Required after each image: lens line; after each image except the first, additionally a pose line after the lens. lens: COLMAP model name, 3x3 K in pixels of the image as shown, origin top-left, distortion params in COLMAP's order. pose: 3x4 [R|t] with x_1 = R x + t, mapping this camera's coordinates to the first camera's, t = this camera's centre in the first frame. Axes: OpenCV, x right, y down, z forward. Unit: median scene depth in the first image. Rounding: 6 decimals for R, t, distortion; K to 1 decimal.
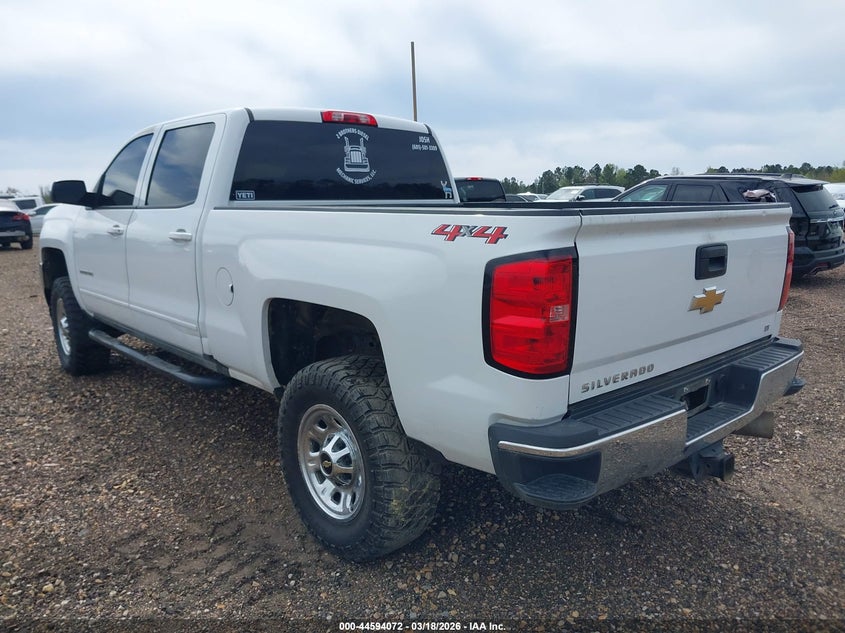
lens RADIAL K [[669.3, 0, 419.7], [0, 669.3, 316.8], [0, 0, 1]] dist [0.006023, -0.013056]
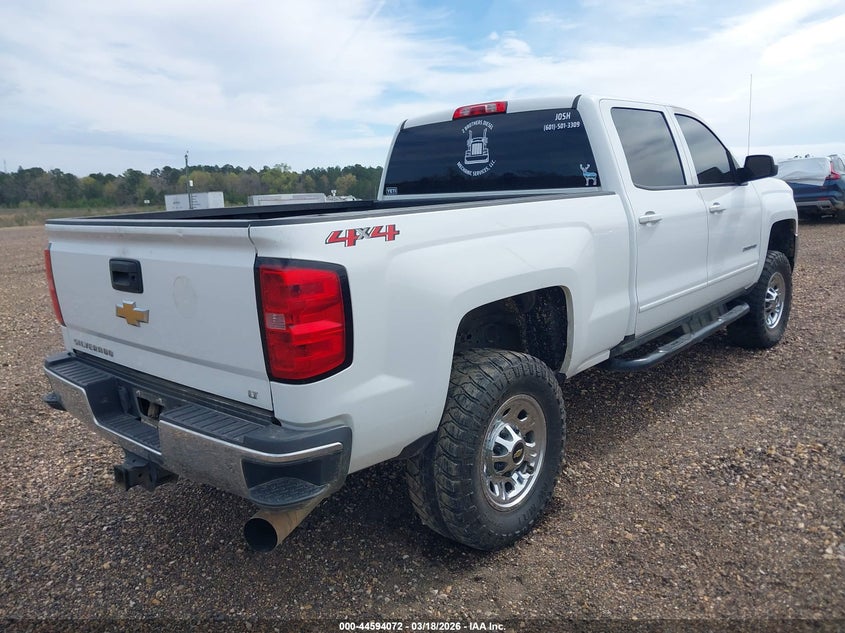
lens RADIAL K [[669.3, 0, 425.3], [0, 669.3, 310.0], [0, 0, 1]] dist [0.006023, -0.013056]
pose [[0.096417, 0.181332, -0.978684, 0.925139], [-0.125947, 0.977584, 0.168721, -0.162458], [0.987340, 0.106995, 0.117094, 0.832745]]
